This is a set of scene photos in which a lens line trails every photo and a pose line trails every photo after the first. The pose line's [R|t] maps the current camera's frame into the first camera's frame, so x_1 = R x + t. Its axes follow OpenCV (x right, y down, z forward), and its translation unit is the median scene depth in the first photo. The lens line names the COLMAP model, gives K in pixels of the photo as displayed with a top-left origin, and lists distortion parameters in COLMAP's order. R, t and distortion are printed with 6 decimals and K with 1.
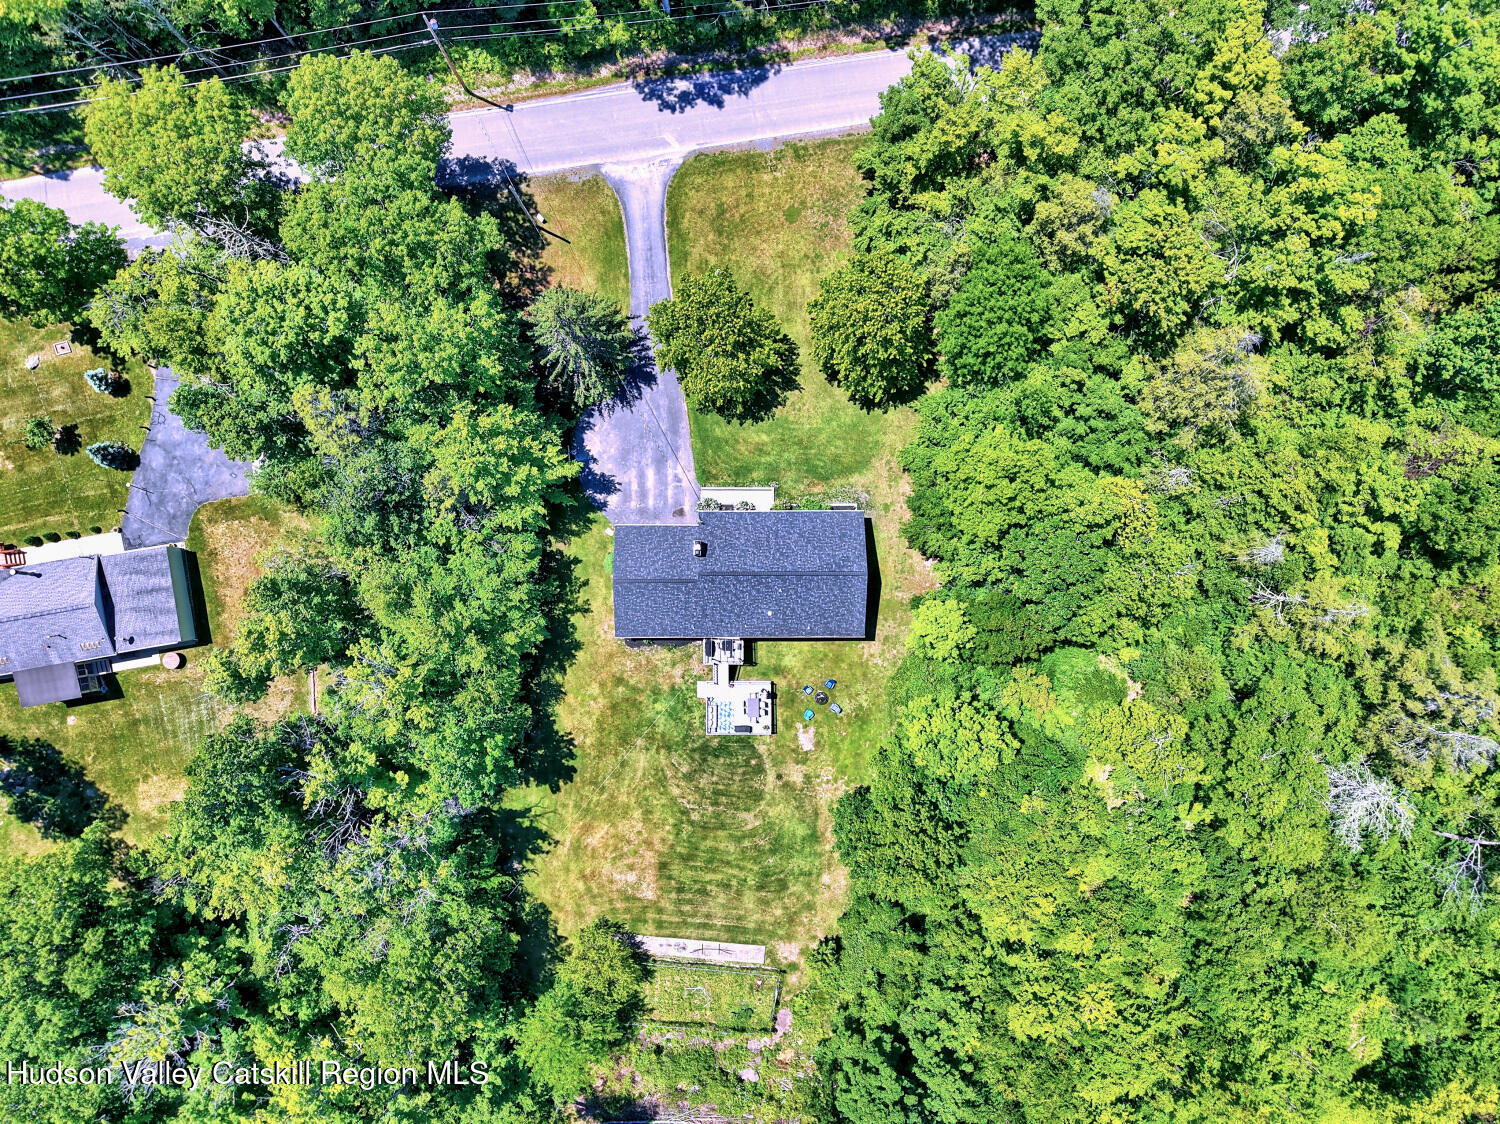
lens RADIAL K [[1022.0, 0, 750.0], [0, 1022.0, 562.0], [0, 0, 1]] dist [0.002571, -0.004140]
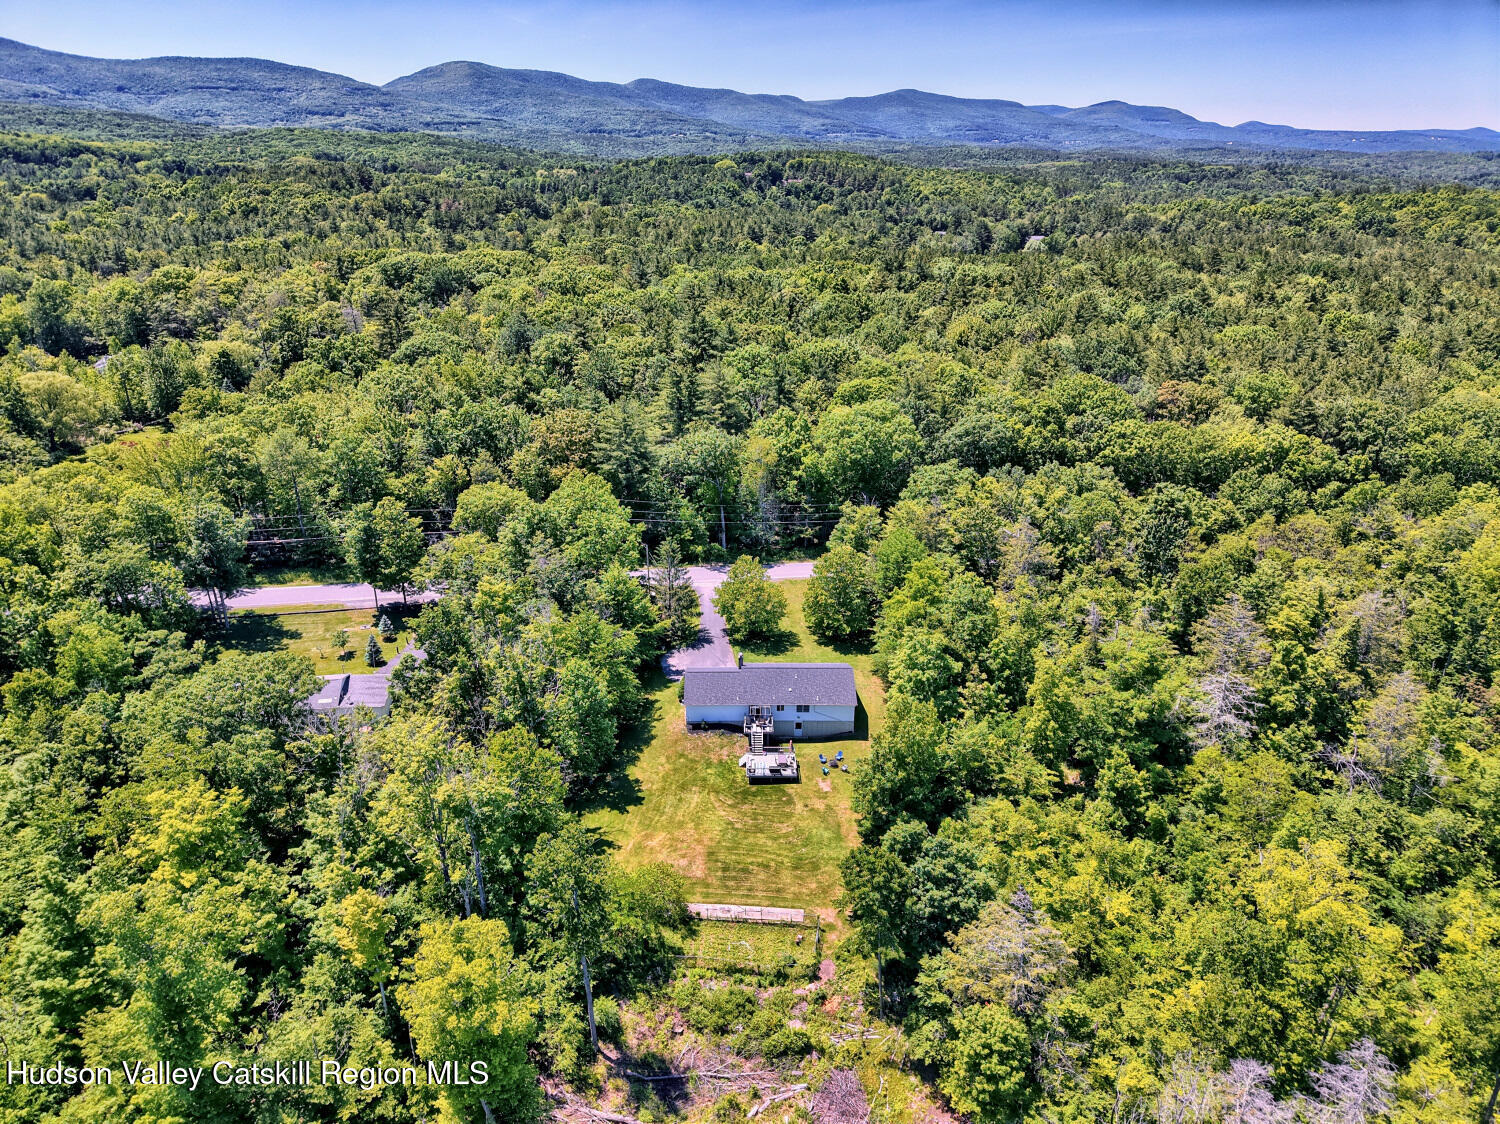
lens RADIAL K [[1022.0, 0, 750.0], [0, 1022.0, 562.0], [0, 0, 1]] dist [0.002571, -0.004140]
pose [[0.999836, -0.013483, 0.012096, -0.053153], [0.016306, 0.379171, -0.925183, 1.322571], [0.007887, 0.925228, 0.379329, 0.270408]]
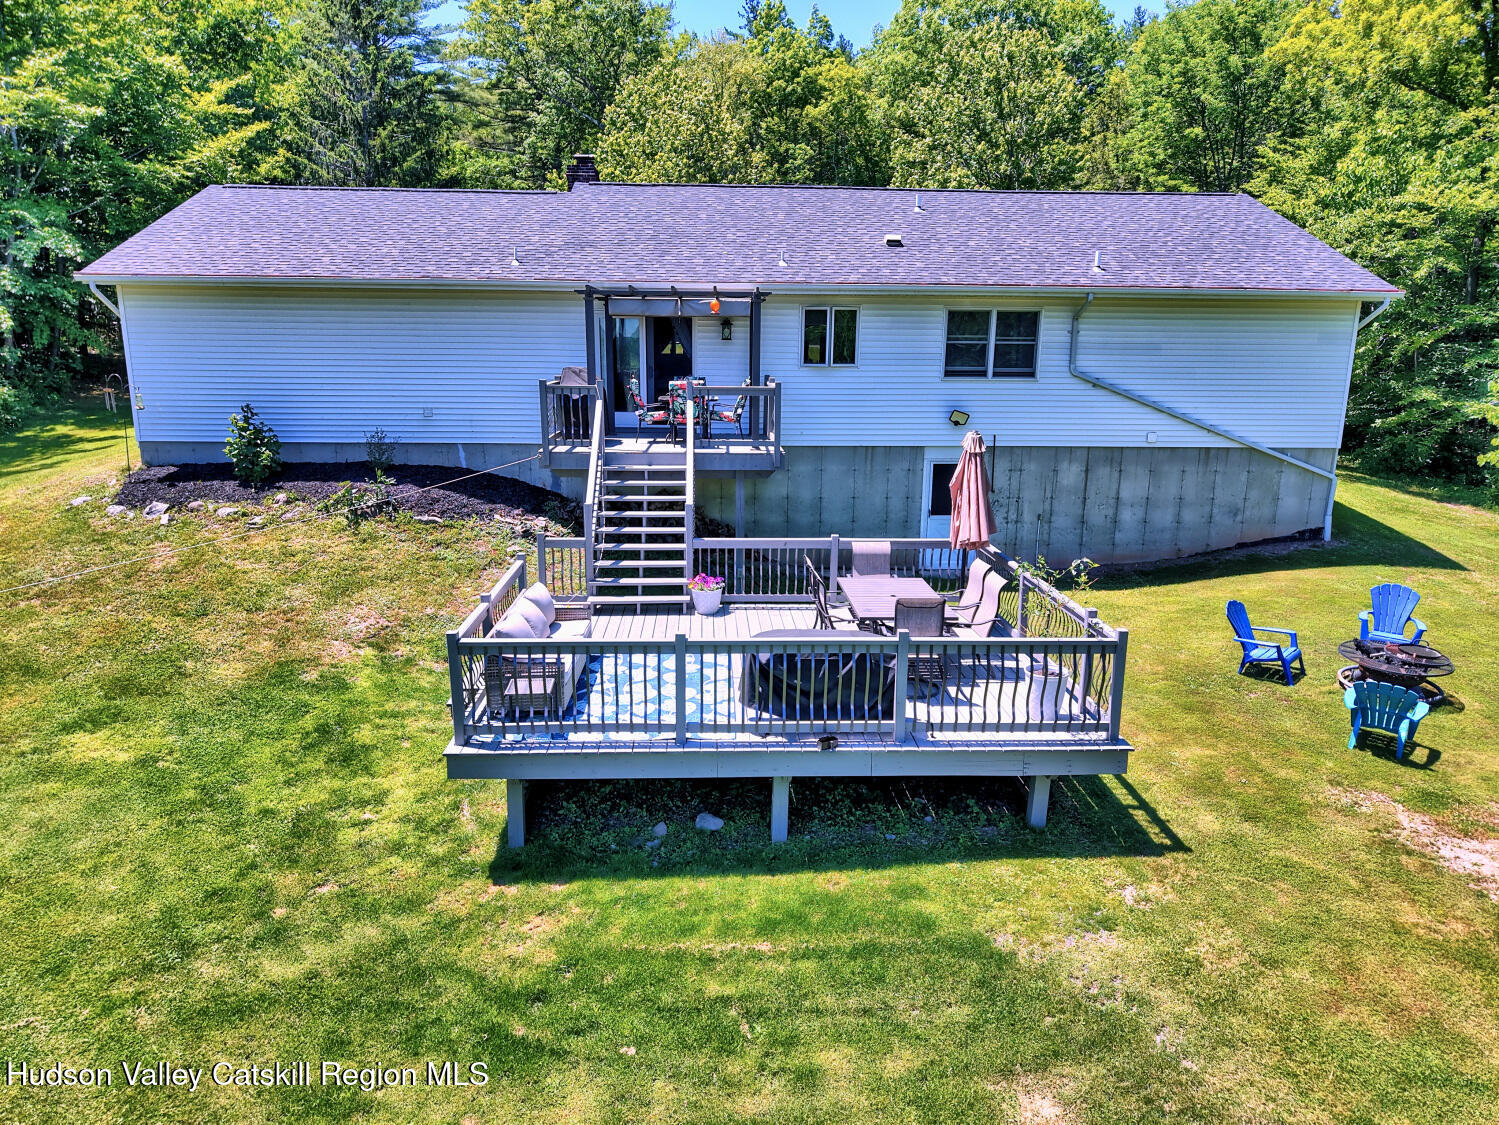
lens RADIAL K [[1019.0, 0, 748.3], [0, 1019.0, 568.7], [0, 0, 1]] dist [0.006133, -0.005437]
pose [[0.999204, -0.018385, 0.035405, -0.018883], [0.038684, 0.229705, -0.972491, 0.268394], [0.009746, 0.973087, 0.230233, 1.007027]]
